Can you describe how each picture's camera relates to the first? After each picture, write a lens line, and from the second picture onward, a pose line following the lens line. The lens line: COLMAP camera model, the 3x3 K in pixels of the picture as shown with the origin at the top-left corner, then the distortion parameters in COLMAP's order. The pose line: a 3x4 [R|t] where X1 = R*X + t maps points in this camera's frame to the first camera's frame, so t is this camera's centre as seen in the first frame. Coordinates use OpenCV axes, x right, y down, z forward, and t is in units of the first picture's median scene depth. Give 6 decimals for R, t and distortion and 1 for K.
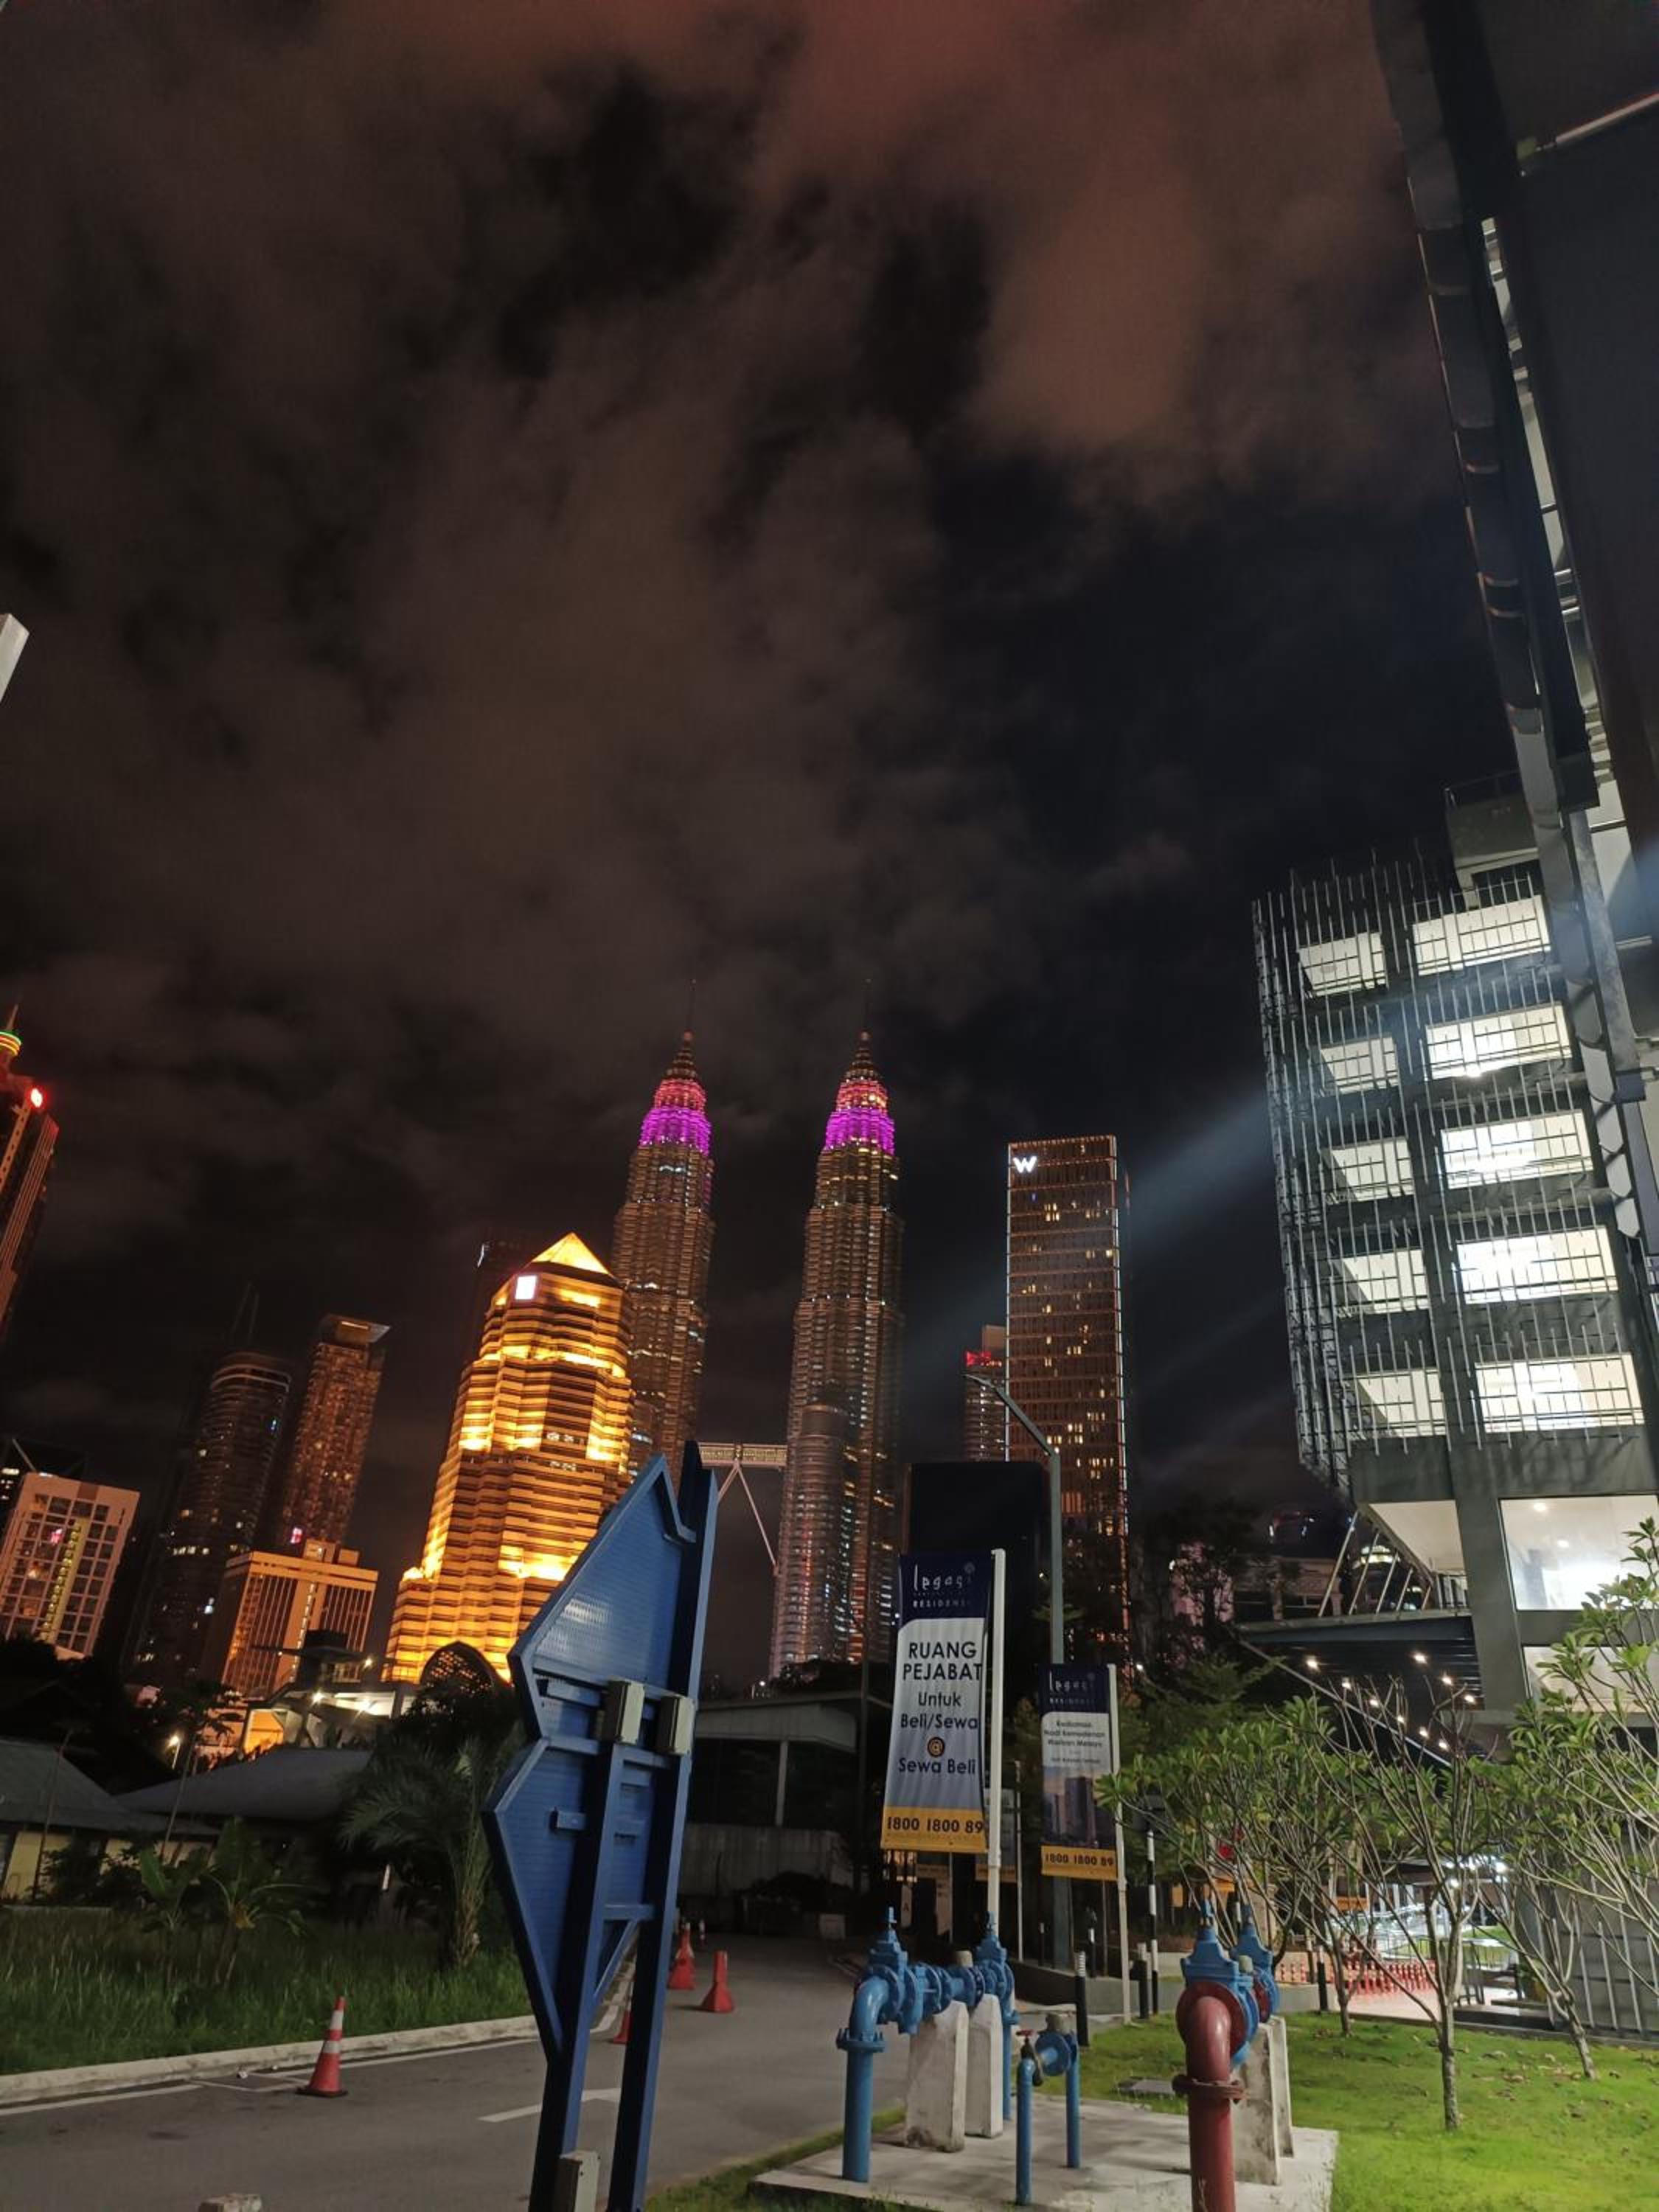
lens RADIAL K [[1472.0, 0, 829.5], [0, 1472.0, 1106.0], [0, 0, 1]] dist [0.081515, -0.070098]
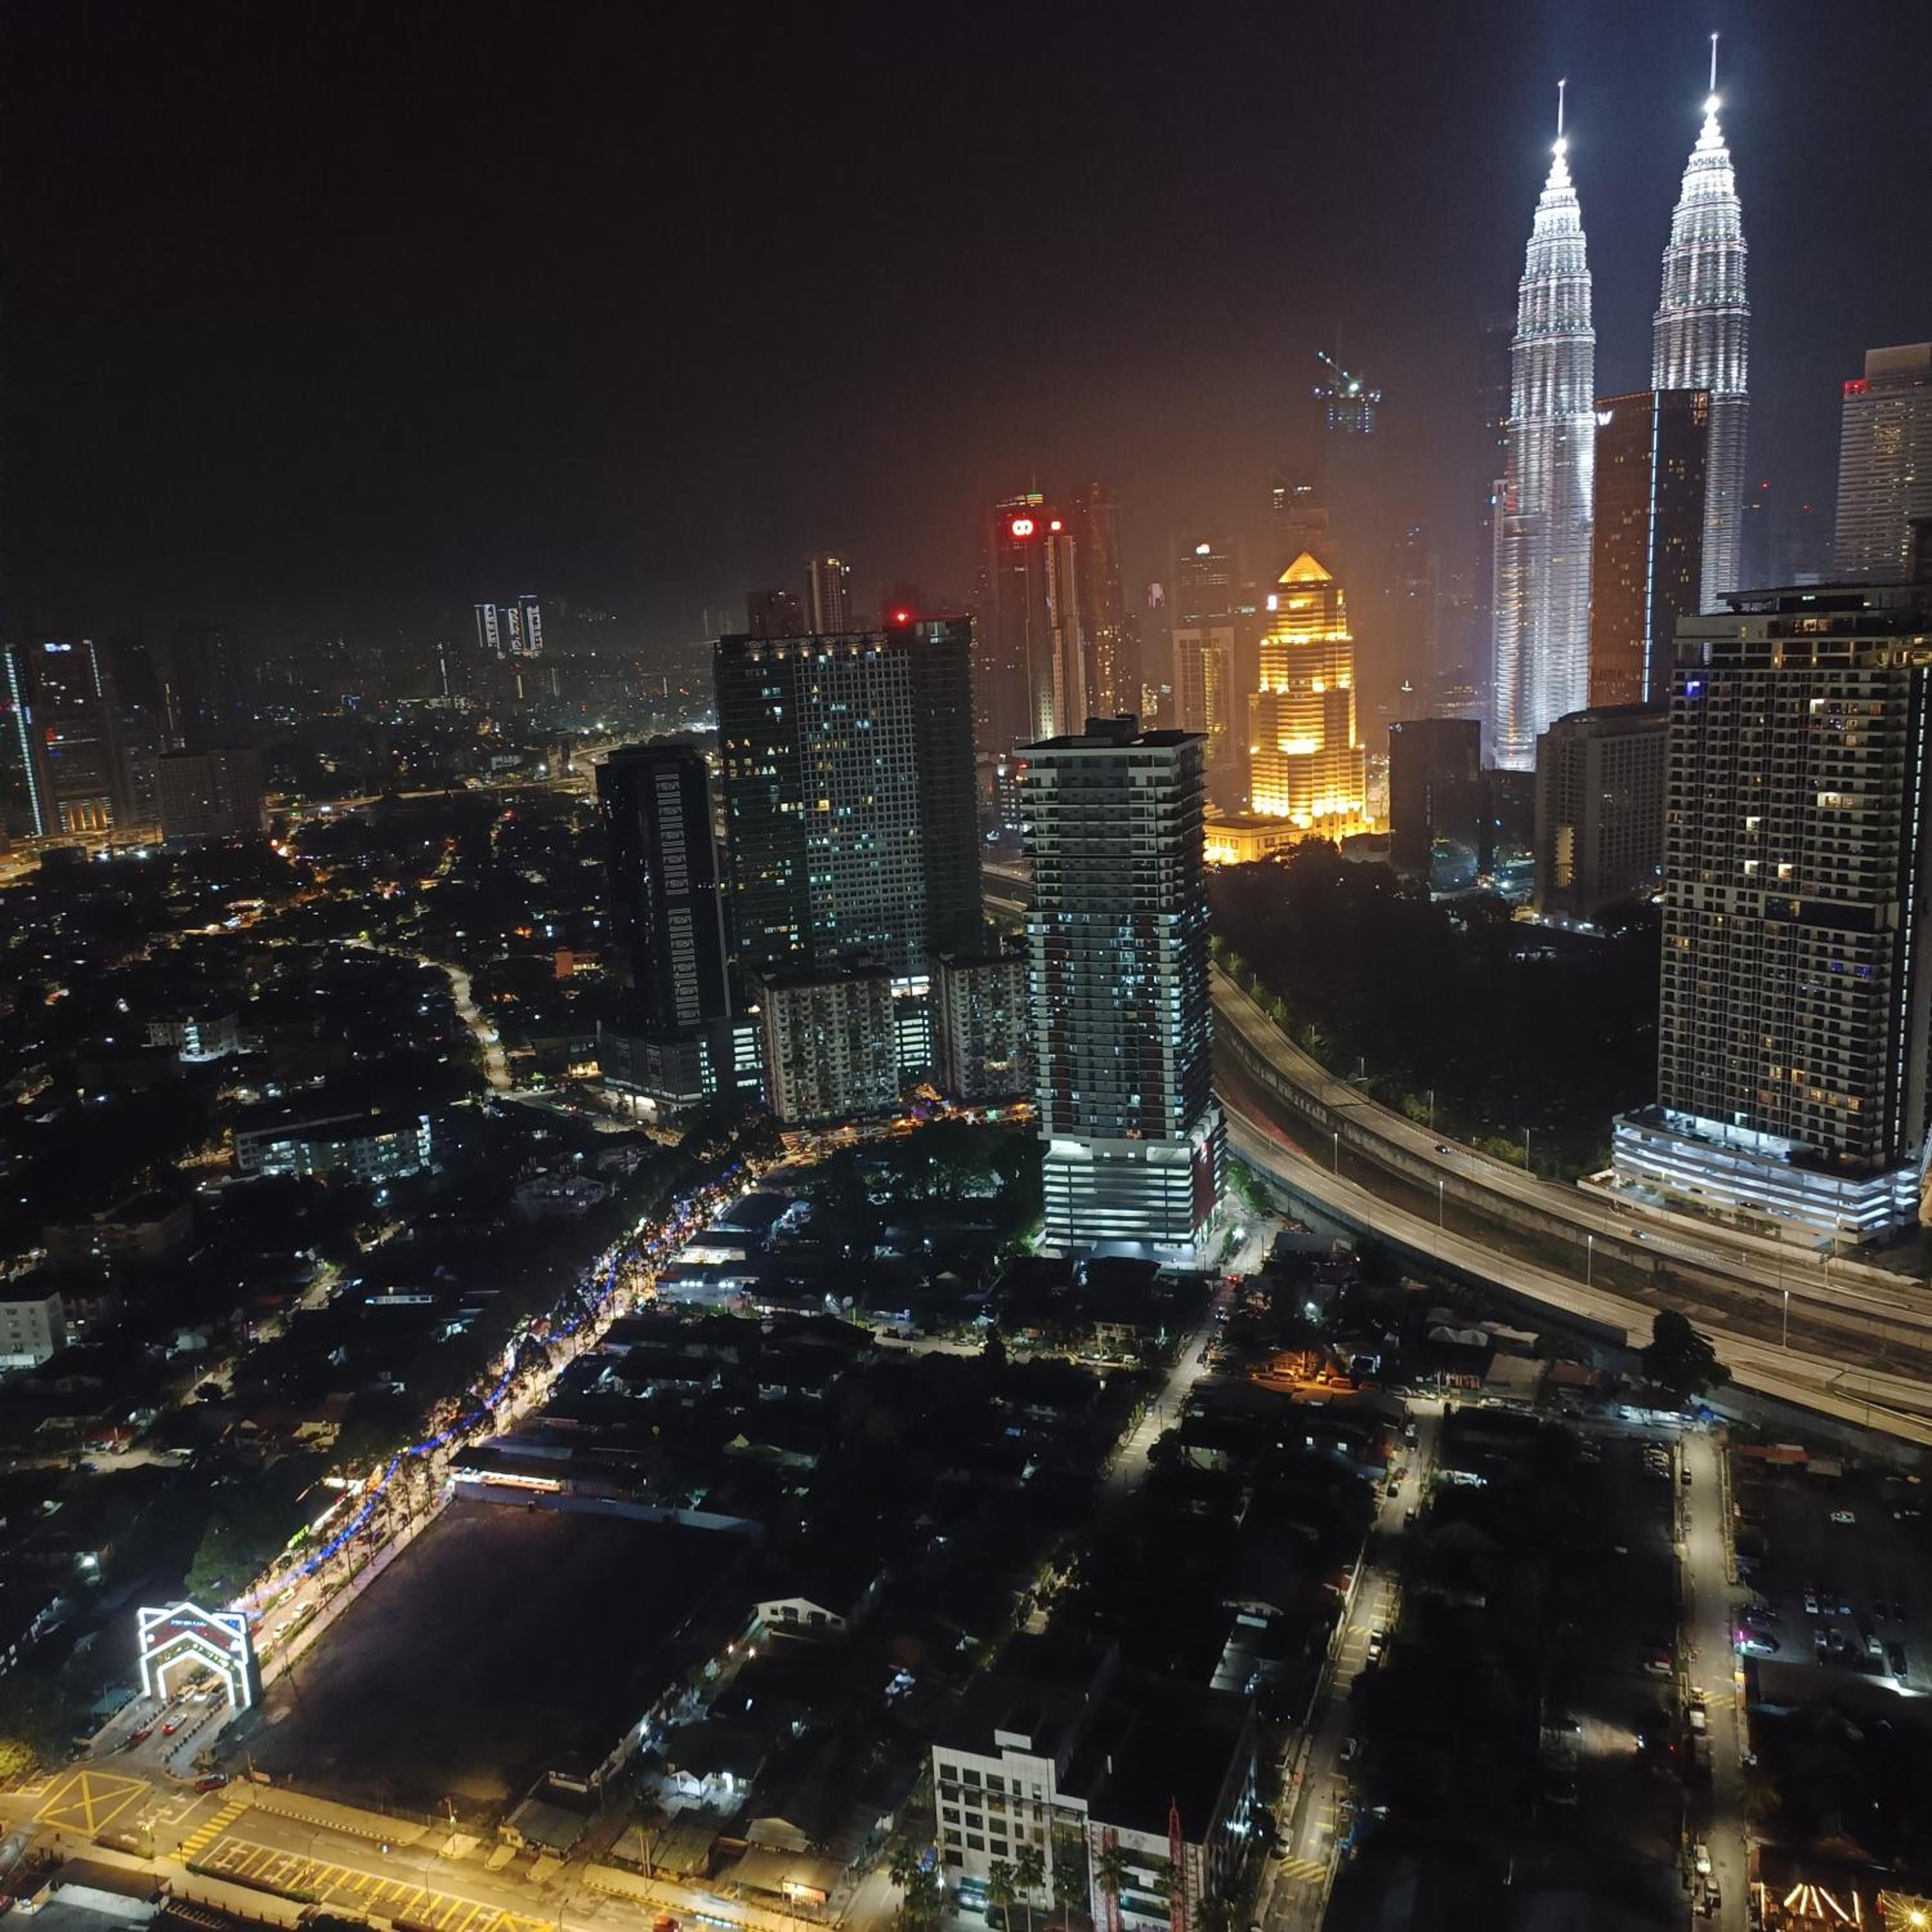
lens RADIAL K [[1760.0, 0, 966.0], [0, 1760.0, 966.0], [0, 0, 1]] dist [0.003408, 0.143411]
pose [[0.693963, 0.052650, -0.718083, 1.188501], [0.410864, 0.790047, 0.454990, -0.711765], [0.591275, -0.610781, 0.526632, -0.713174]]
